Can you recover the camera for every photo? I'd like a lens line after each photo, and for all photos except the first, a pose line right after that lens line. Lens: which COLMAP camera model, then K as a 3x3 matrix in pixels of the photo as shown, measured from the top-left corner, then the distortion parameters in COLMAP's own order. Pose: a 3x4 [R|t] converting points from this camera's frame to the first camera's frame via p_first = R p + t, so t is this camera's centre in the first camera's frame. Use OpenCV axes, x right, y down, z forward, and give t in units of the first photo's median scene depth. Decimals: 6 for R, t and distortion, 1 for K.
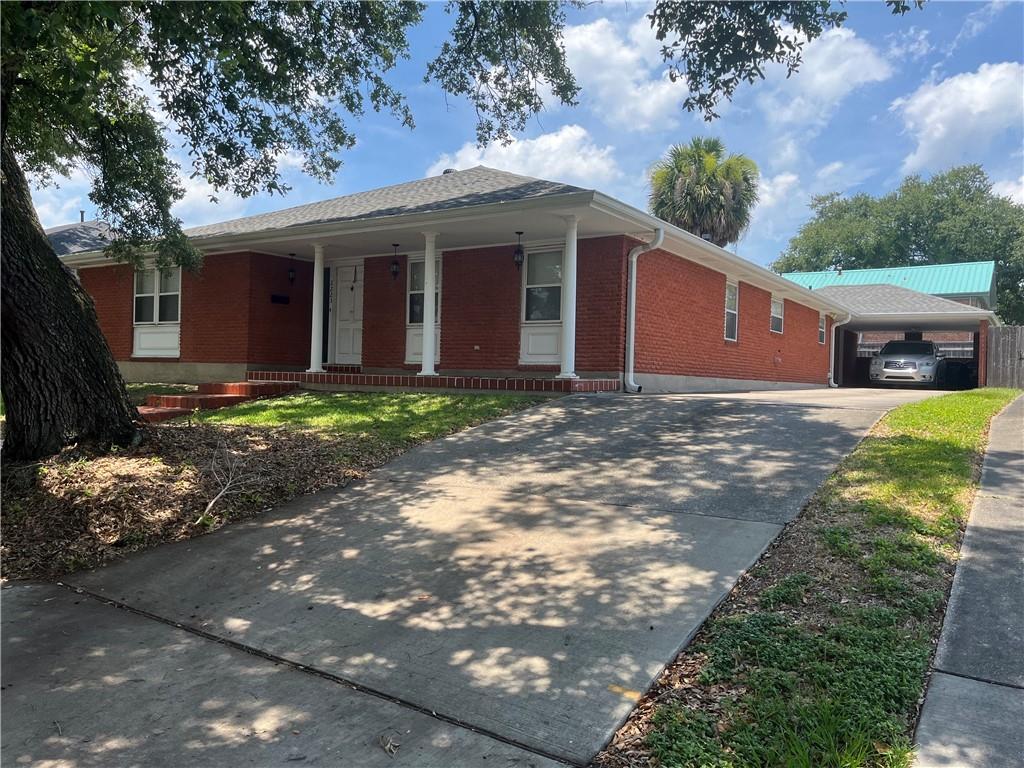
lens RADIAL K [[777.1, 0, 510.3], [0, 777.1, 374.7], [0, 0, 1]] dist [0.039987, -0.025842]
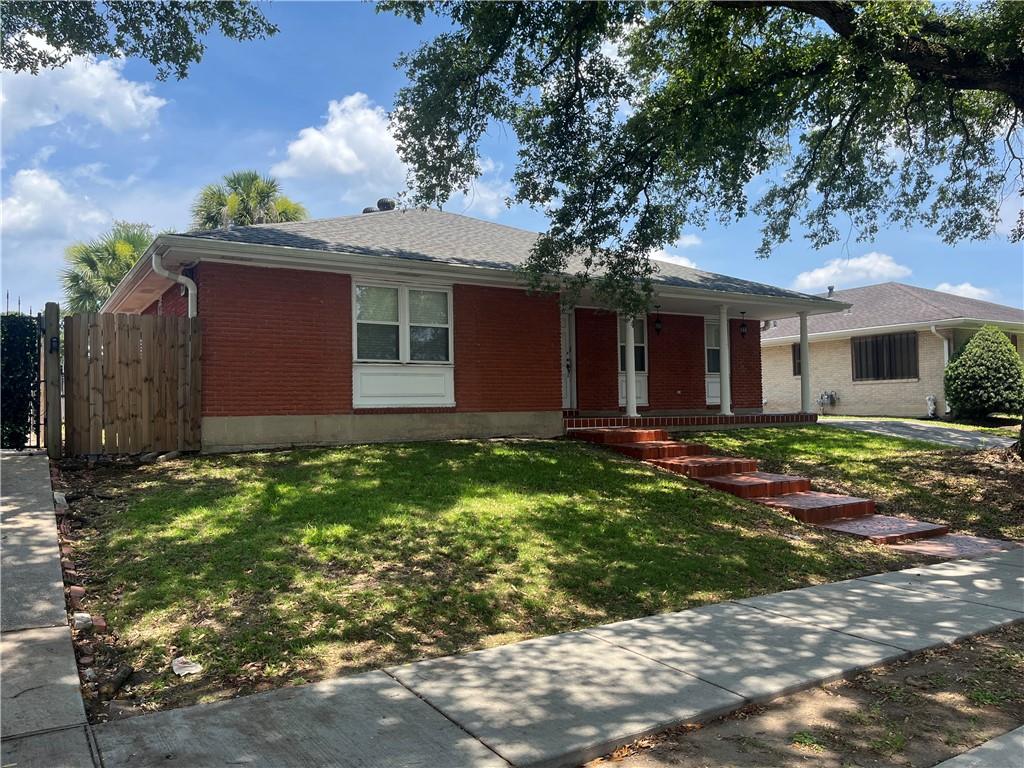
lens RADIAL K [[777.1, 0, 513.7], [0, 777.1, 383.8], [0, 0, 1]] dist [0.039987, -0.025842]
pose [[0.412955, 0.000032, 0.910752, -1.585033], [0.021210, 0.999728, -0.009652, -0.051116], [-0.910505, 0.023303, 0.412842, 0.869591]]
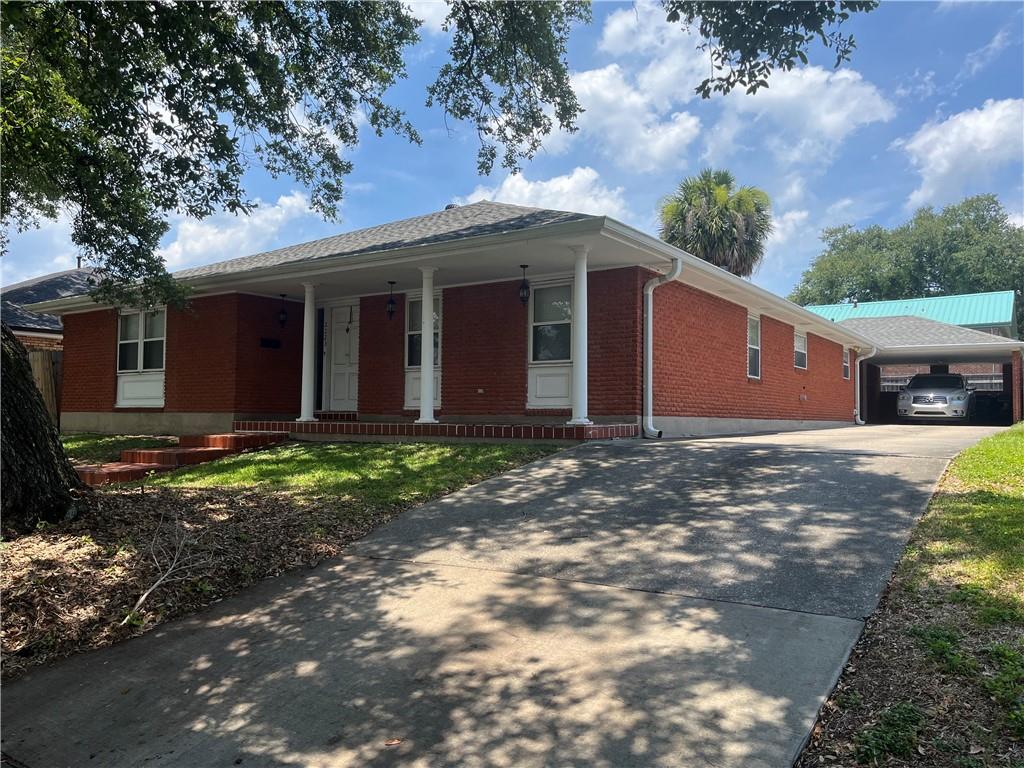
lens RADIAL K [[777.1, 0, 515.5], [0, 777.1, 379.6], [0, 0, 1]] dist [0.039987, -0.025842]
pose [[0.999803, -0.018181, -0.007964, 0.006611], [0.017816, 0.998887, -0.043683, -0.009231], [0.008749, 0.043533, 0.999014, 0.096751]]
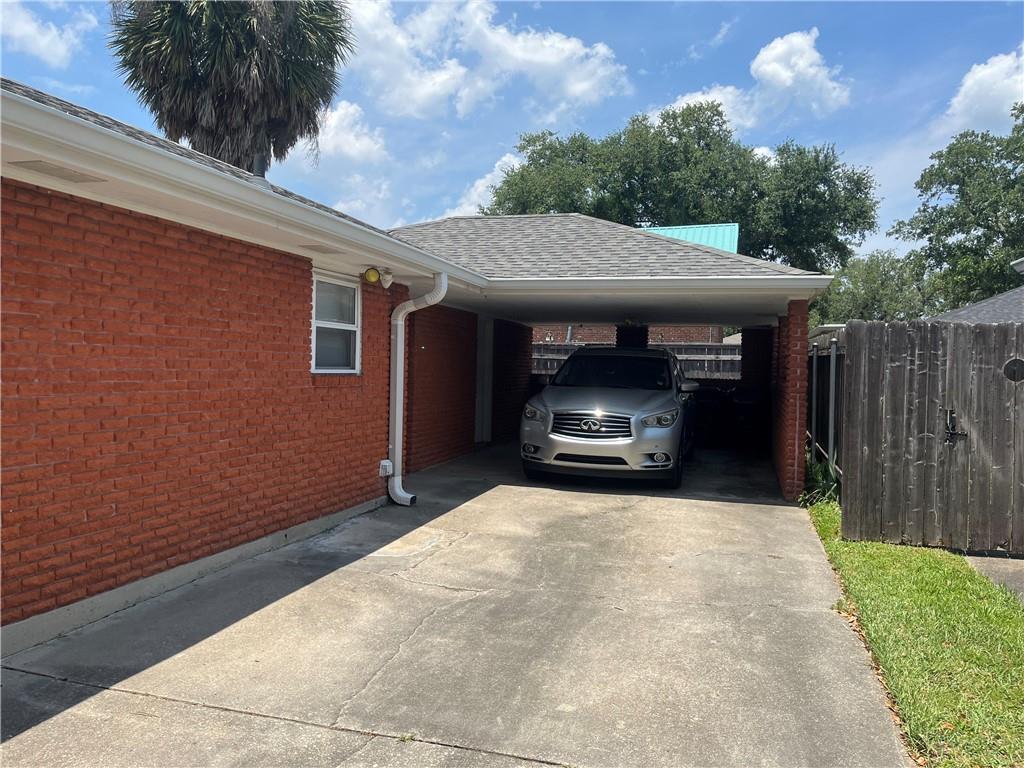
lens RADIAL K [[777.1, 0, 511.7], [0, 777.1, 383.0], [0, 0, 1]] dist [0.039987, -0.025842]
pose [[0.953948, -0.015193, 0.299586, 0.791697], [0.004864, 0.999369, 0.035193, -0.096971], [-0.299931, -0.032115, 0.953420, 1.494642]]
